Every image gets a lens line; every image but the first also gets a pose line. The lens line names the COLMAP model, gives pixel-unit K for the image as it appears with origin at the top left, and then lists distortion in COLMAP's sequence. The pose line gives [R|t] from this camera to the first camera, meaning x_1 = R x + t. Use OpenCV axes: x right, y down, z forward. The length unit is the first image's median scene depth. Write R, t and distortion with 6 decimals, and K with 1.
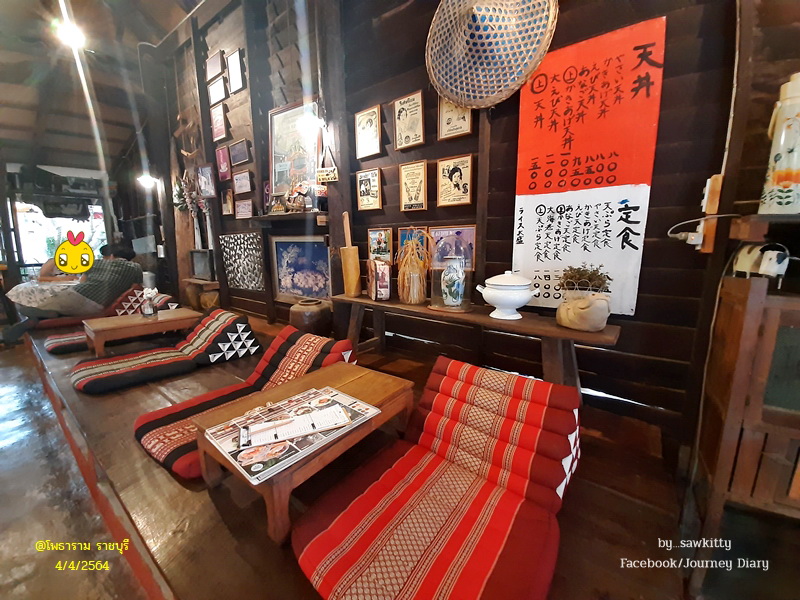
lens RADIAL K [[316.3, 0, 404.2], [0, 316.3, 299.3], [0, 0, 1]] dist [0.014868, -0.015385]
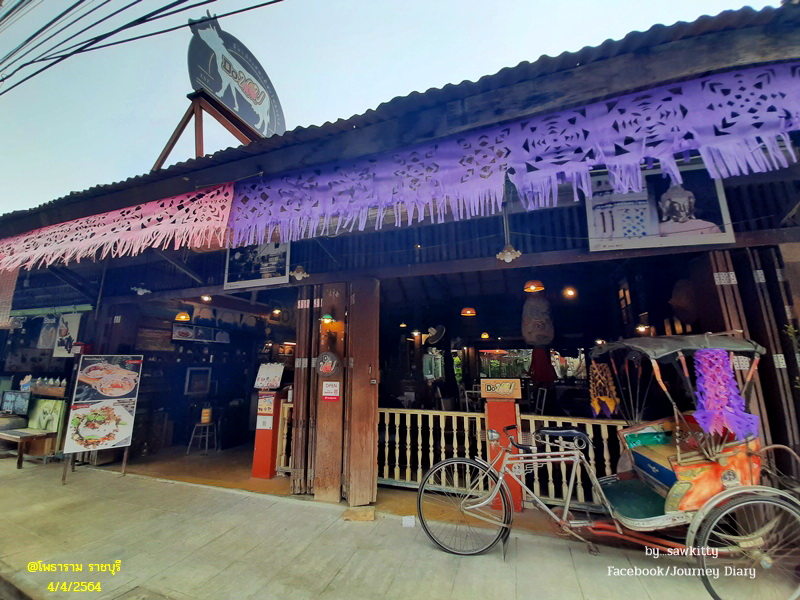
lens RADIAL K [[318.3, 0, 406.7], [0, 318.3, 296.1], [0, 0, 1]] dist [0.018205, -0.015055]
pose [[0.287592, -0.206999, -0.935116, 1.576312], [-0.165771, 0.950870, -0.261468, 0.200414], [0.943298, 0.230211, 0.239148, -1.436494]]
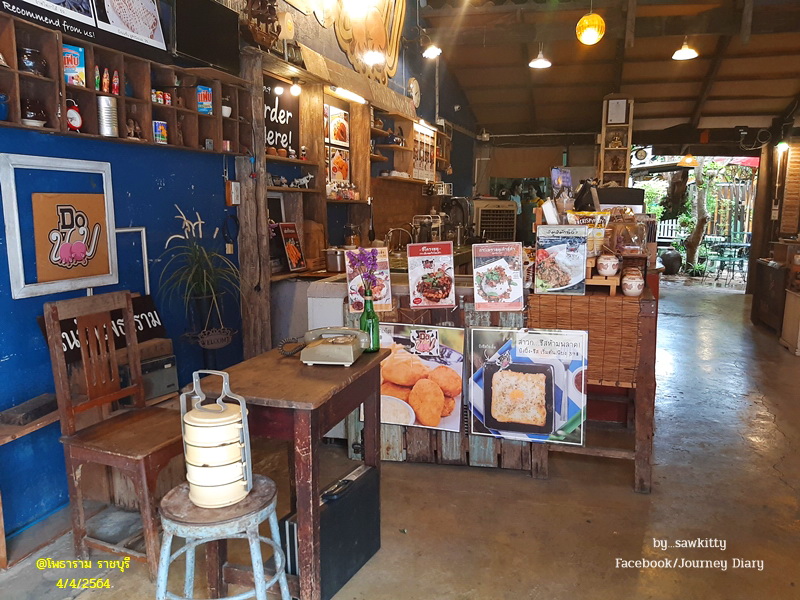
lens RADIAL K [[621.7, 0, 408.9], [0, 621.7, 301.5], [0, 0, 1]] dist [0.084550, -0.158062]
pose [[0.313261, 0.143982, -0.938689, -0.563210], [-0.178506, 0.979749, 0.090709, 0.402054], [0.932740, 0.139147, 0.332618, -2.121882]]
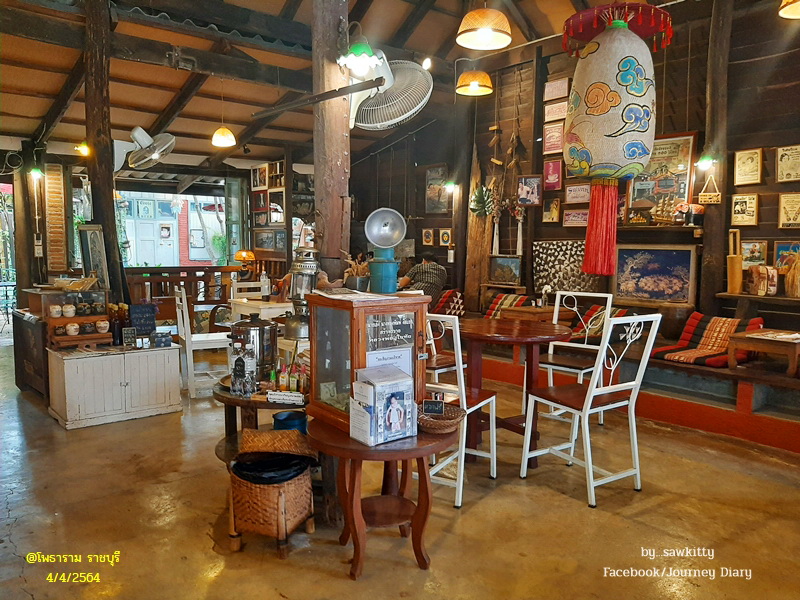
lens RADIAL K [[621.7, 0, 408.9], [0, 621.7, 301.5], [0, 0, 1]] dist [0.084550, -0.158062]
pose [[0.972377, 0.032304, -0.231171, -0.811930], [-0.051162, 0.995790, -0.076052, 0.265992], [0.227741, 0.085778, 0.969936, -1.655620]]
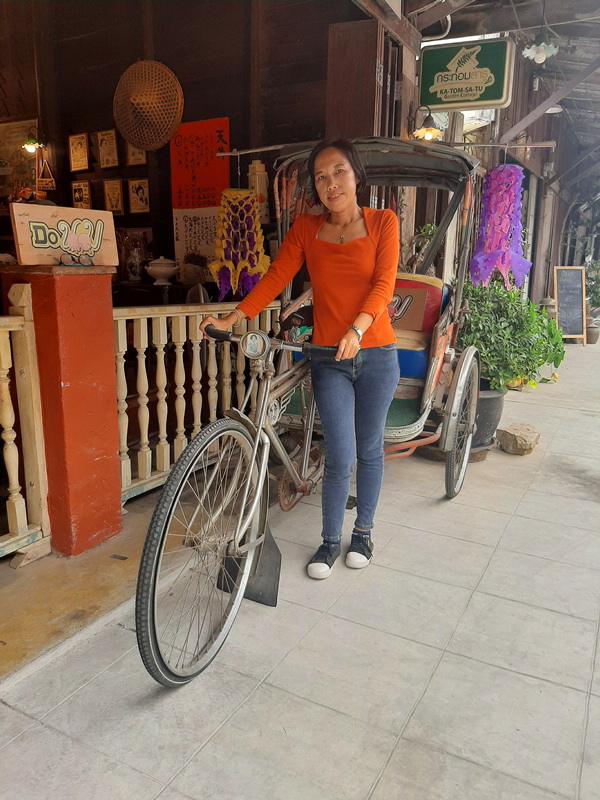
lens RADIAL K [[621.7, 0, 300.0], [0, 621.7, 400.0], [0, 0, 1]] dist [0.084550, -0.158062]
pose [[0.992707, -0.013449, 0.119801, 0.434931], [0.009116, 0.999287, 0.036642, 0.369251], [-0.120209, -0.035283, 0.992121, -1.586034]]
